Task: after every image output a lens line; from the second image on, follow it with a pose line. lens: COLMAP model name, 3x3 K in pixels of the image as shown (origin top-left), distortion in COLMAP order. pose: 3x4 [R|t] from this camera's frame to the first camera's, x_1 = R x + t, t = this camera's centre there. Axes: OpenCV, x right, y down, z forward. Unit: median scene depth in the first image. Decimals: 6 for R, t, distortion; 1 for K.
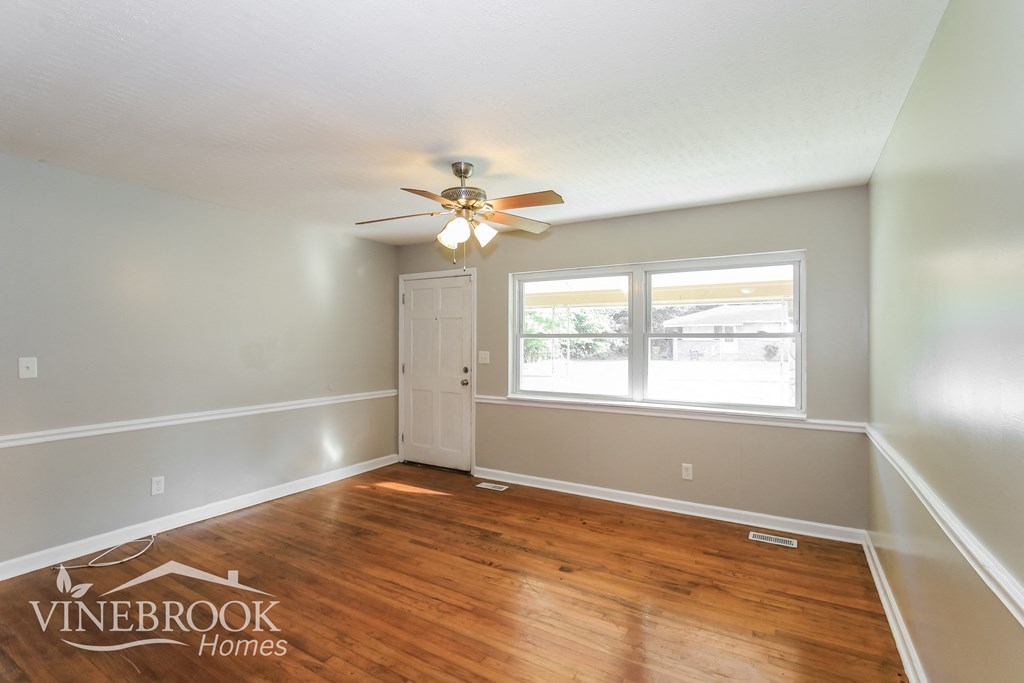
lens RADIAL K [[501.1, 0, 510.1], [0, 501.1, 338.3], [0, 0, 1]] dist [-0.000380, -0.000091]
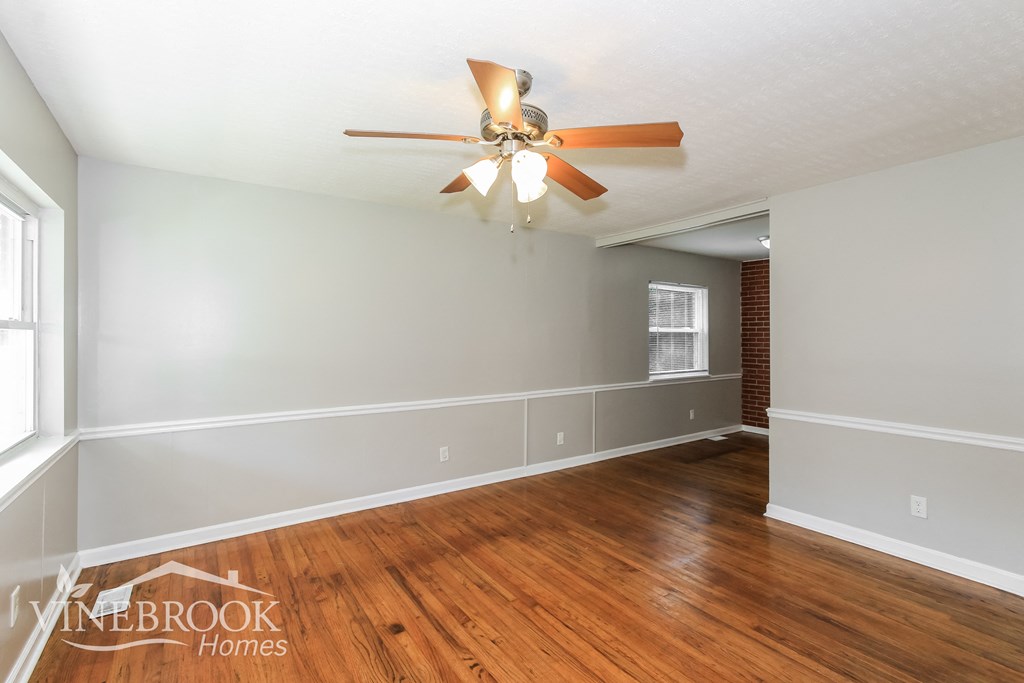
lens RADIAL K [[501.1, 0, 510.1], [0, 501.1, 338.3], [0, 0, 1]] dist [-0.000380, -0.000091]
pose [[-0.913794, -0.002418, 0.406170, -0.419216], [-0.003287, 0.999994, -0.001442, 0.012033], [-0.406164, -0.002652, -0.913796, 1.881249]]
